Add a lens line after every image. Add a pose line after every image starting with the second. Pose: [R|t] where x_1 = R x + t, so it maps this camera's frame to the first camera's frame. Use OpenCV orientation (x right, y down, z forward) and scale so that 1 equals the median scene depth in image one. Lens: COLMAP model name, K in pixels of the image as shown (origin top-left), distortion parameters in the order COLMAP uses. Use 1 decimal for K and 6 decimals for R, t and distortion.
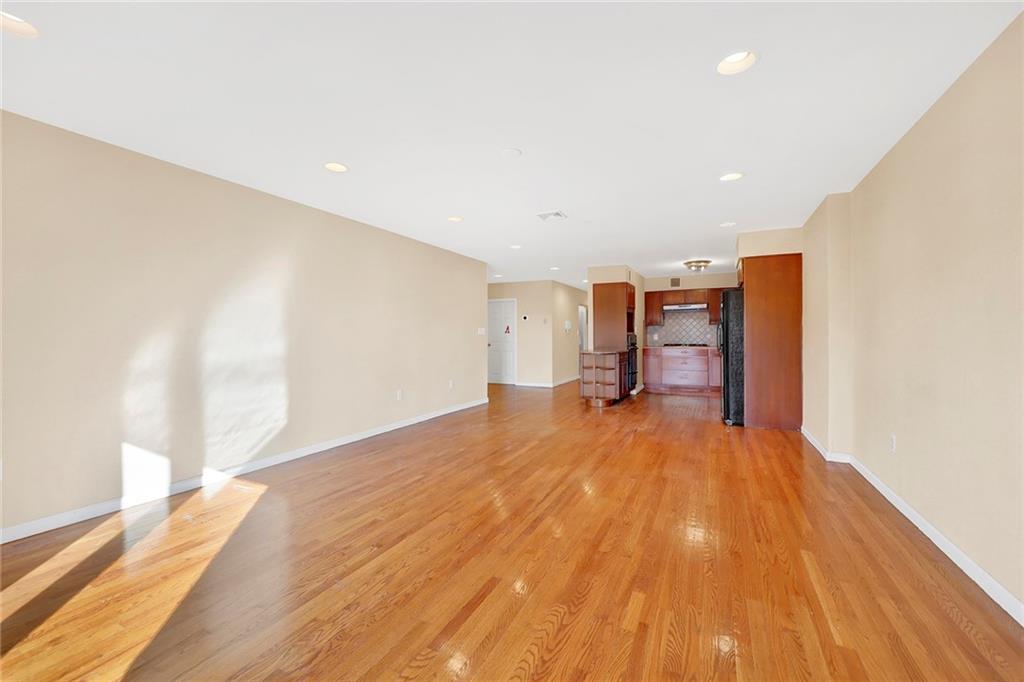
lens RADIAL K [[407.0, 0, 514.1], [0, 407.0, 341.9], [0, 0, 1]] dist [0.078784, -0.000004]
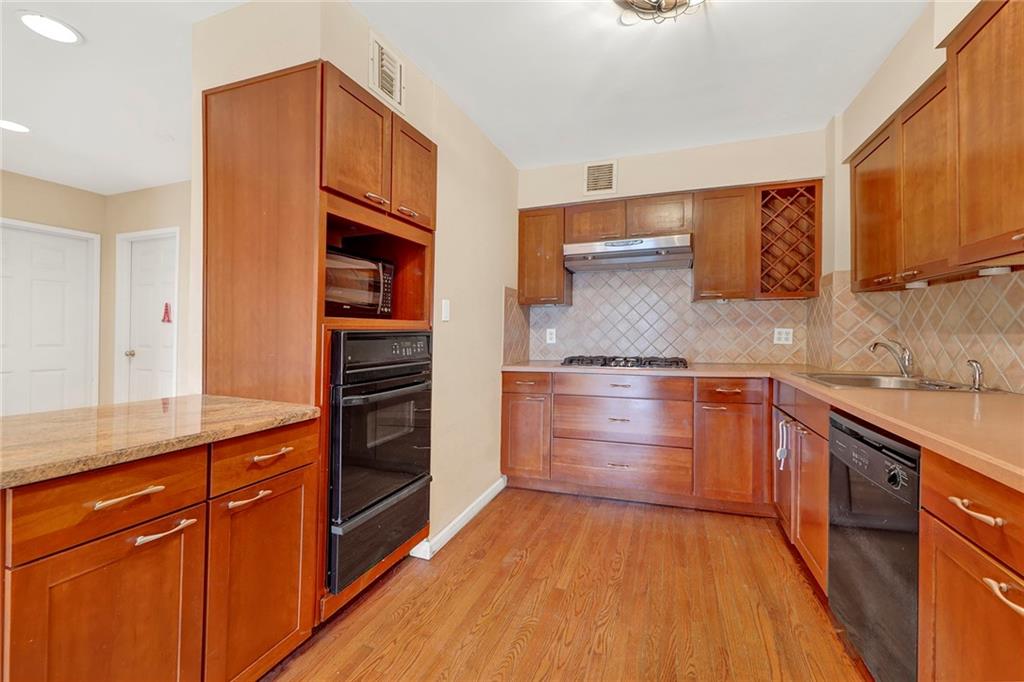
lens RADIAL K [[429.5, 0, 509.4], [0, 429.5, 365.4], [0, 0, 1]] dist [0.022514, 0.000003]
pose [[0.996991, -0.000769, 0.077518, 0.287639], [-0.003771, 0.998285, 0.058413, -0.008648], [-0.077430, -0.058529, 0.995278, 0.642418]]
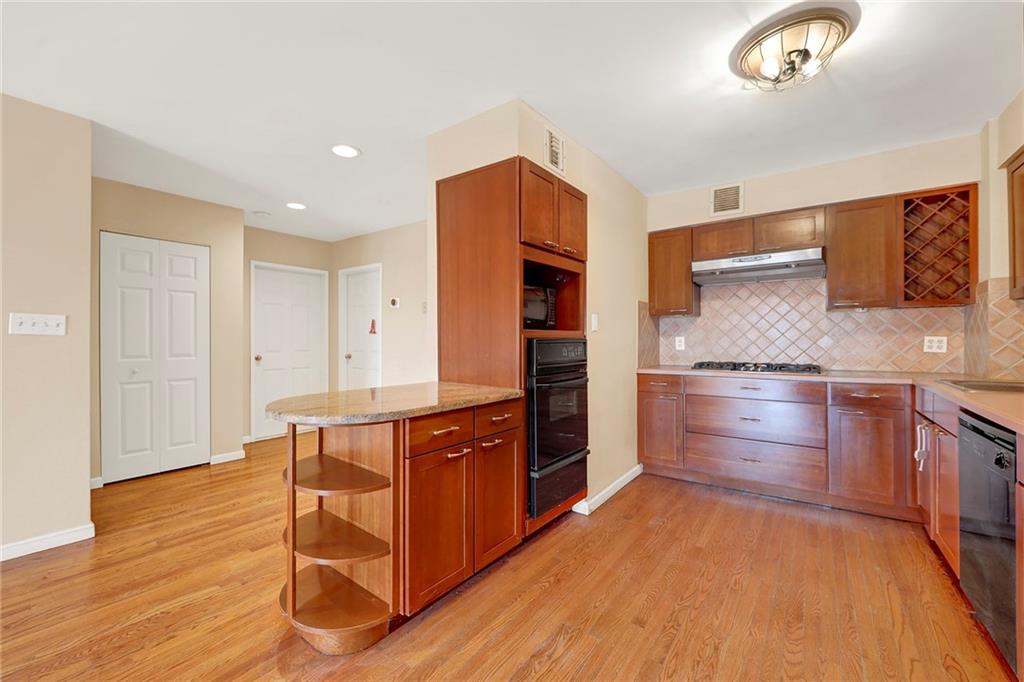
lens RADIAL K [[422.3, 0, 509.0], [0, 422.3, 342.5], [0, 0, 1]] dist [-0.000964, -0.000553]
pose [[0.981558, 0.006180, -0.191065, 0.268698], [-0.008709, 0.999885, -0.012395, -0.007039], [0.190967, 0.013830, 0.981499, 0.583344]]
